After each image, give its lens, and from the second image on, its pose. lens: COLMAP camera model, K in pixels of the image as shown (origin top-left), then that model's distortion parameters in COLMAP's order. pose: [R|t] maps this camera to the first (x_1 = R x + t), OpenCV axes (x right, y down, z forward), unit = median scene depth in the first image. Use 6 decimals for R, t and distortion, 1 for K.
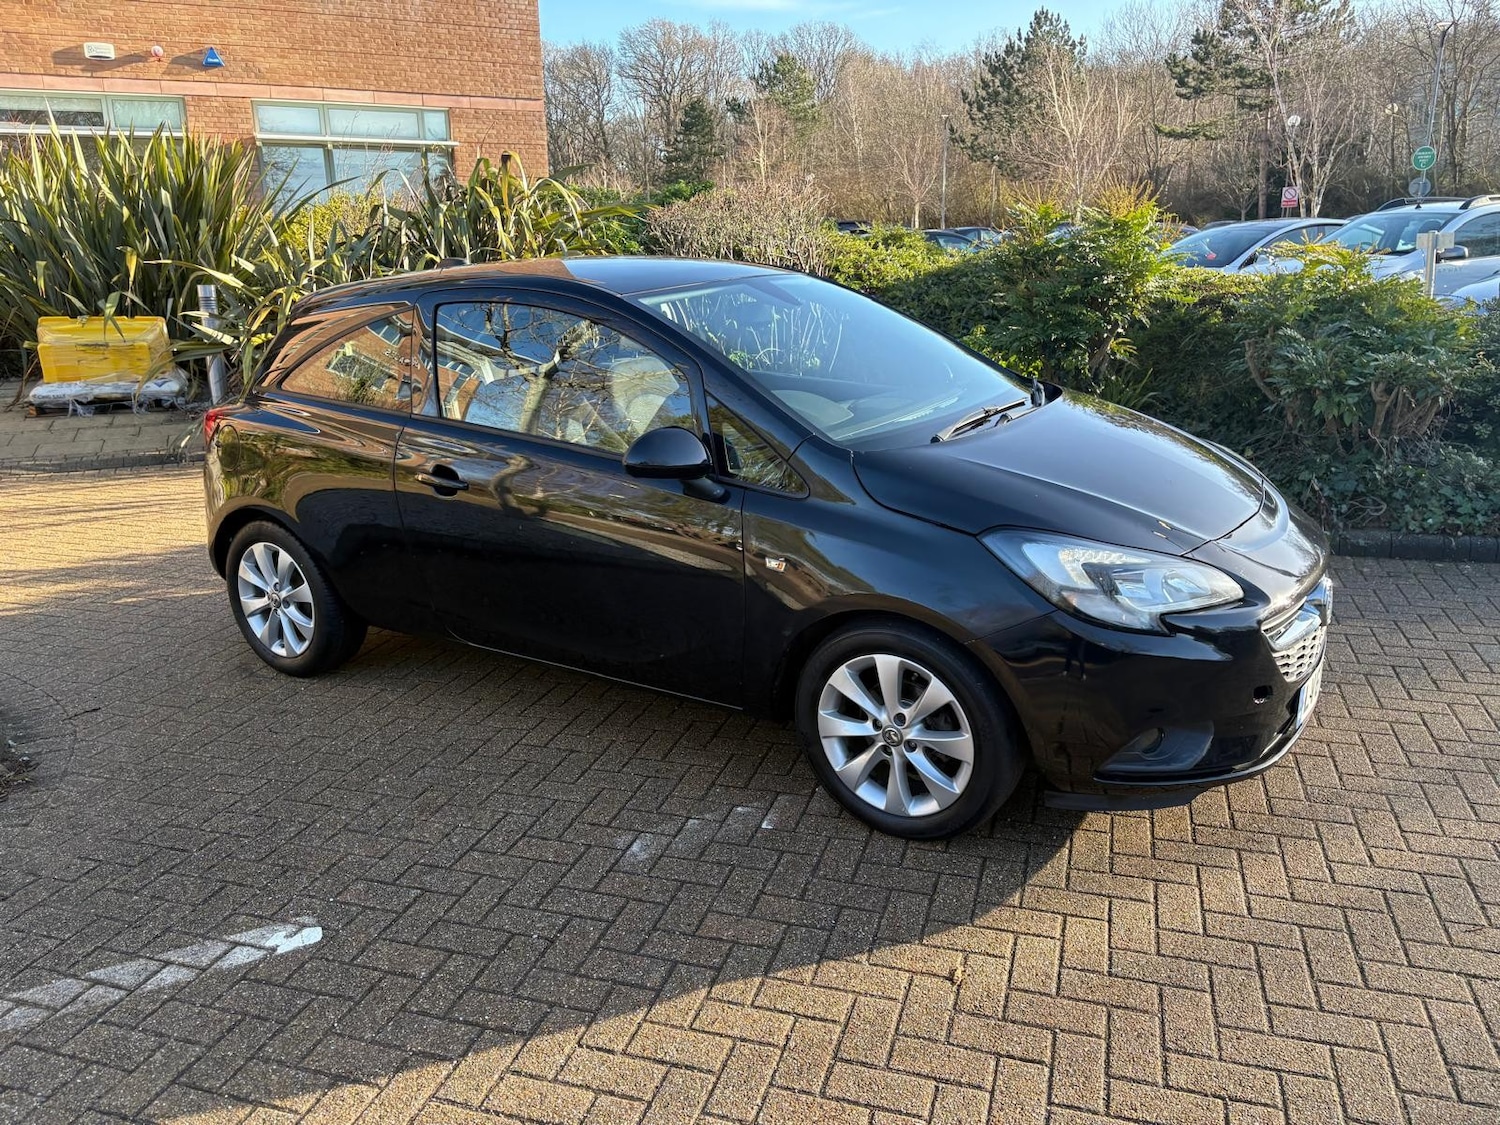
lens RADIAL K [[1121.1, 0, 750.0], [0, 1121.1, 562.5], [0, 0, 1]] dist [0.101912, -0.115968]
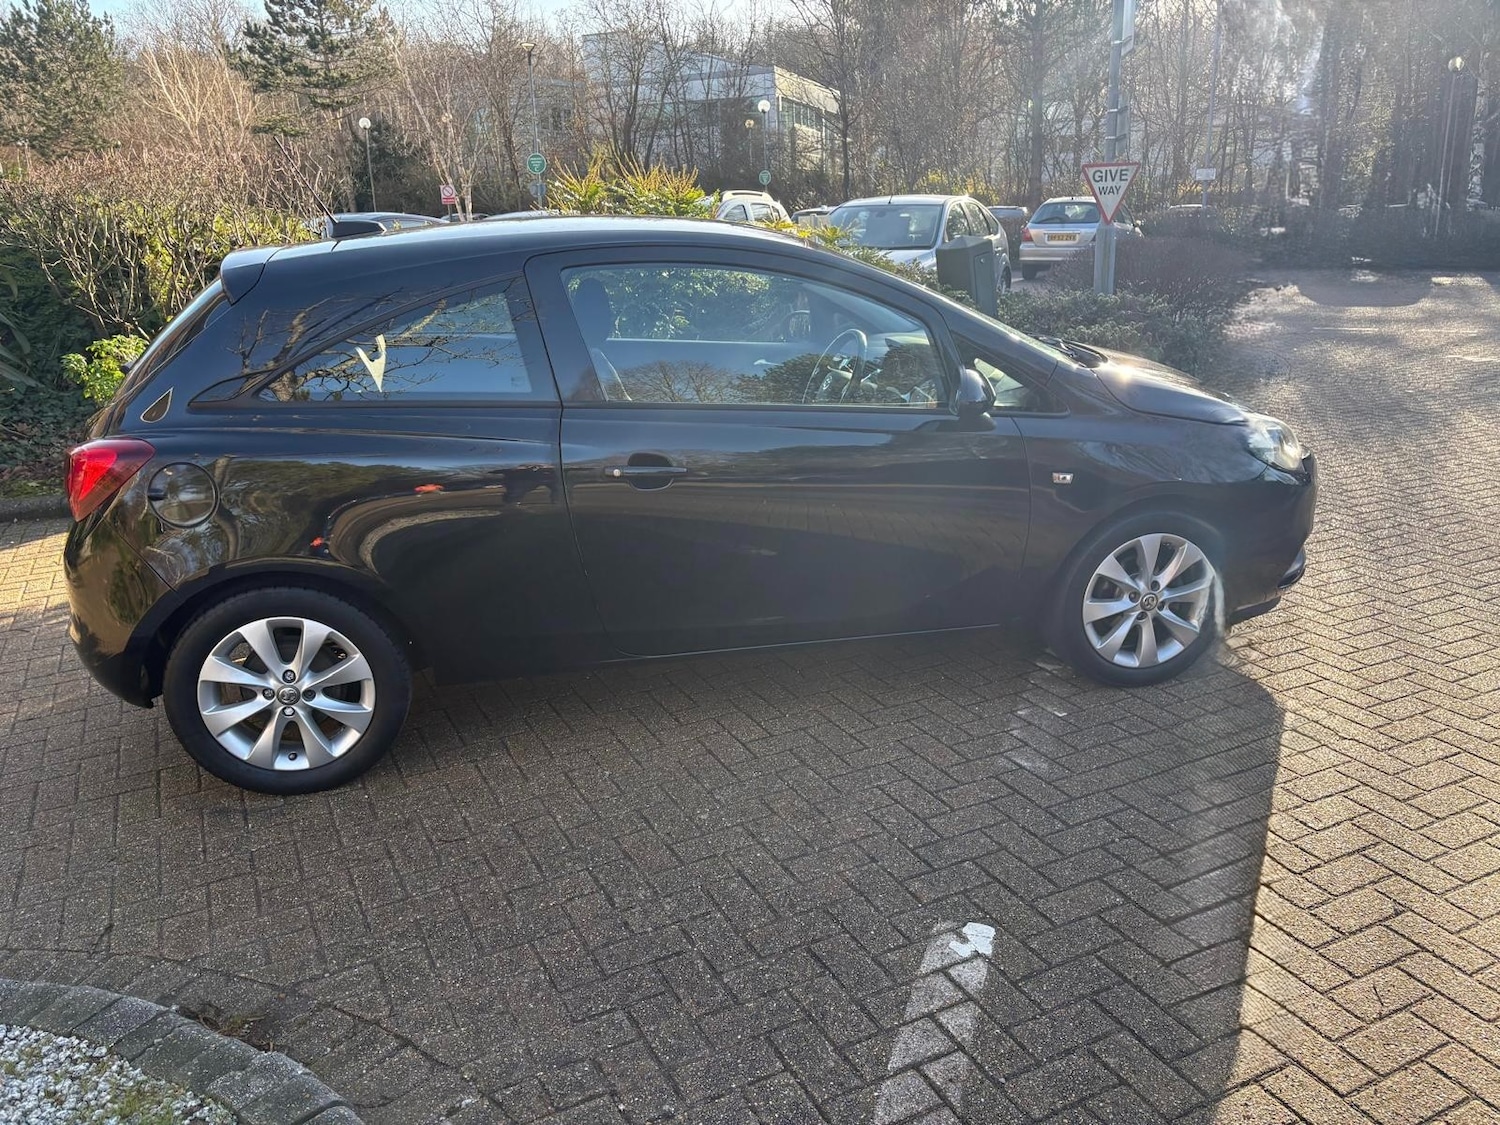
lens RADIAL K [[1138.0, 0, 750.0], [0, 1138.0, 562.5], [0, 0, 1]] dist [0.069952, -0.071108]
pose [[0.711769, -0.199352, 0.673530, -0.494146], [0.201295, 0.976553, 0.076317, -0.032676], [-0.672952, 0.081258, 0.735209, 0.191015]]
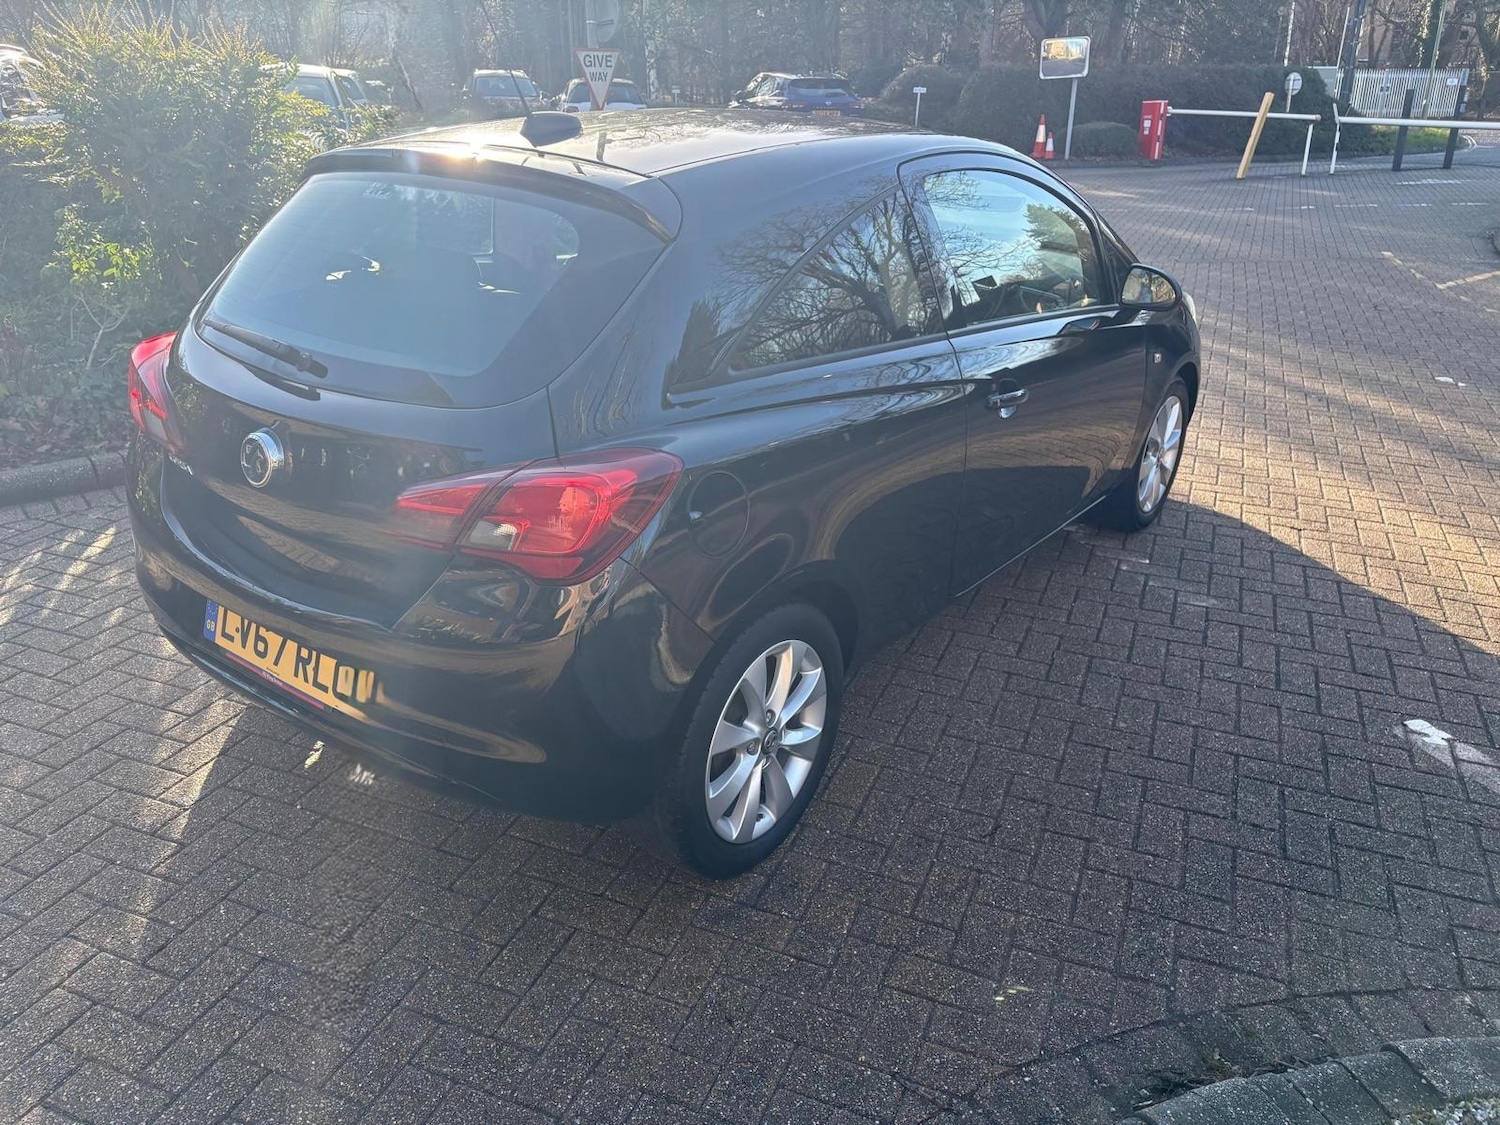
lens RADIAL K [[1121.1, 0, 750.0], [0, 1121.1, 562.5], [0, 0, 1]] dist [0.101912, -0.115968]
pose [[0.074912, -0.365999, 0.927595, -0.657402], [0.259406, 0.905336, 0.336267, -0.173419], [-0.962859, 0.215433, 0.162763, 0.649636]]
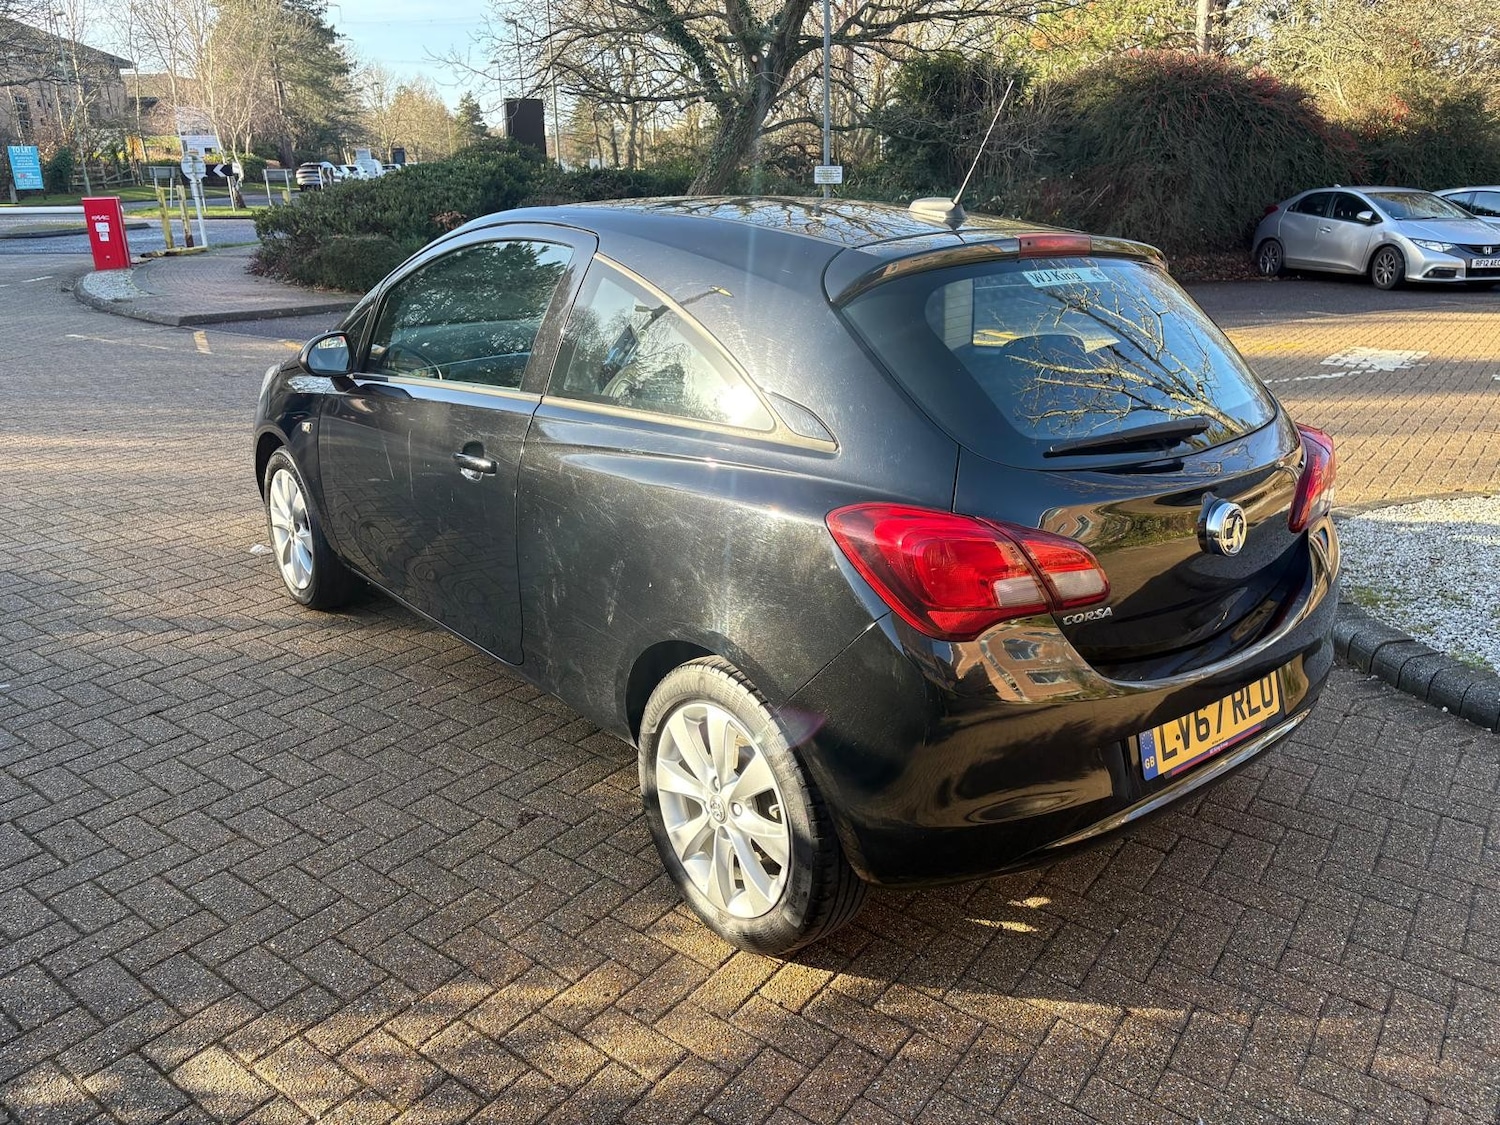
lens RADIAL K [[1137.6, 0, 750.0], [0, 1137.6, 562.5], [0, 0, 1]] dist [0.048502, -0.056225]
pose [[-0.949894, -0.076298, 0.303116, -0.275191], [0.108474, 0.829014, 0.548607, -0.343050], [-0.293145, 0.553999, -0.779199, 1.215117]]
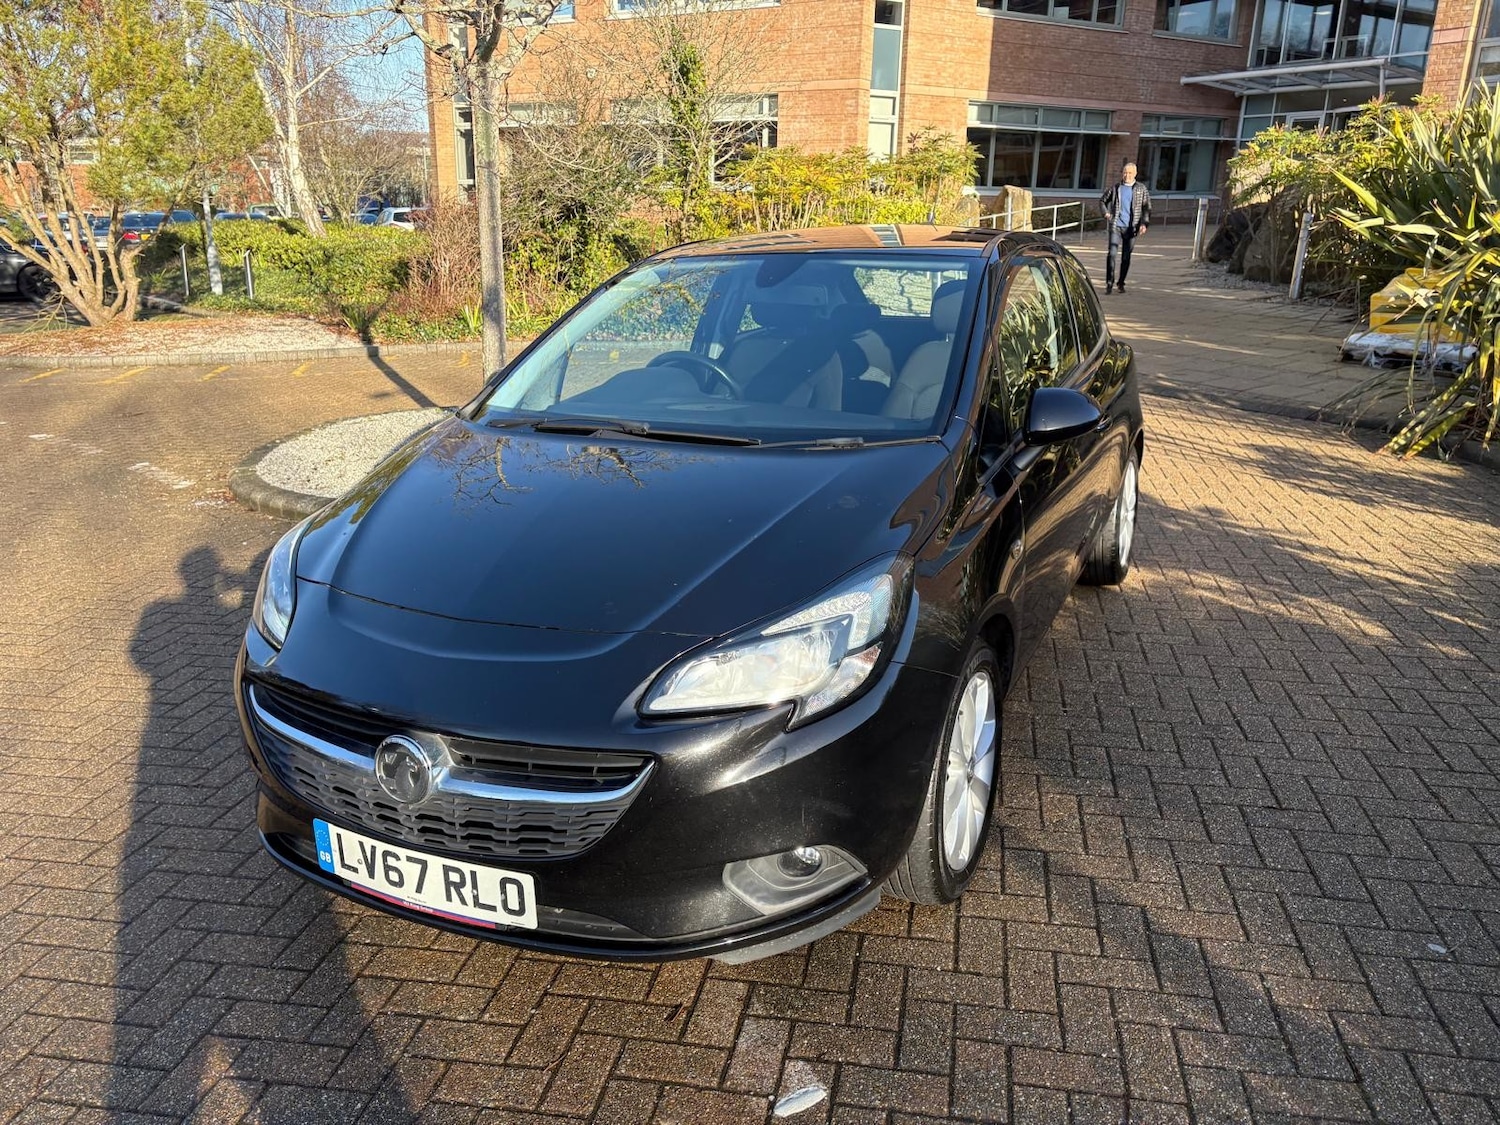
lens RADIAL K [[1126.6, 0, 769.9], [0, 1126.6, 557.4], [0, 0, 1]] dist [0.032384, -0.011370]
pose [[0.132137, 0.311511, -0.941010, 0.600360], [-0.269507, 0.924862, 0.268321, -0.170571], [0.953890, 0.218153, 0.206163, 0.541710]]
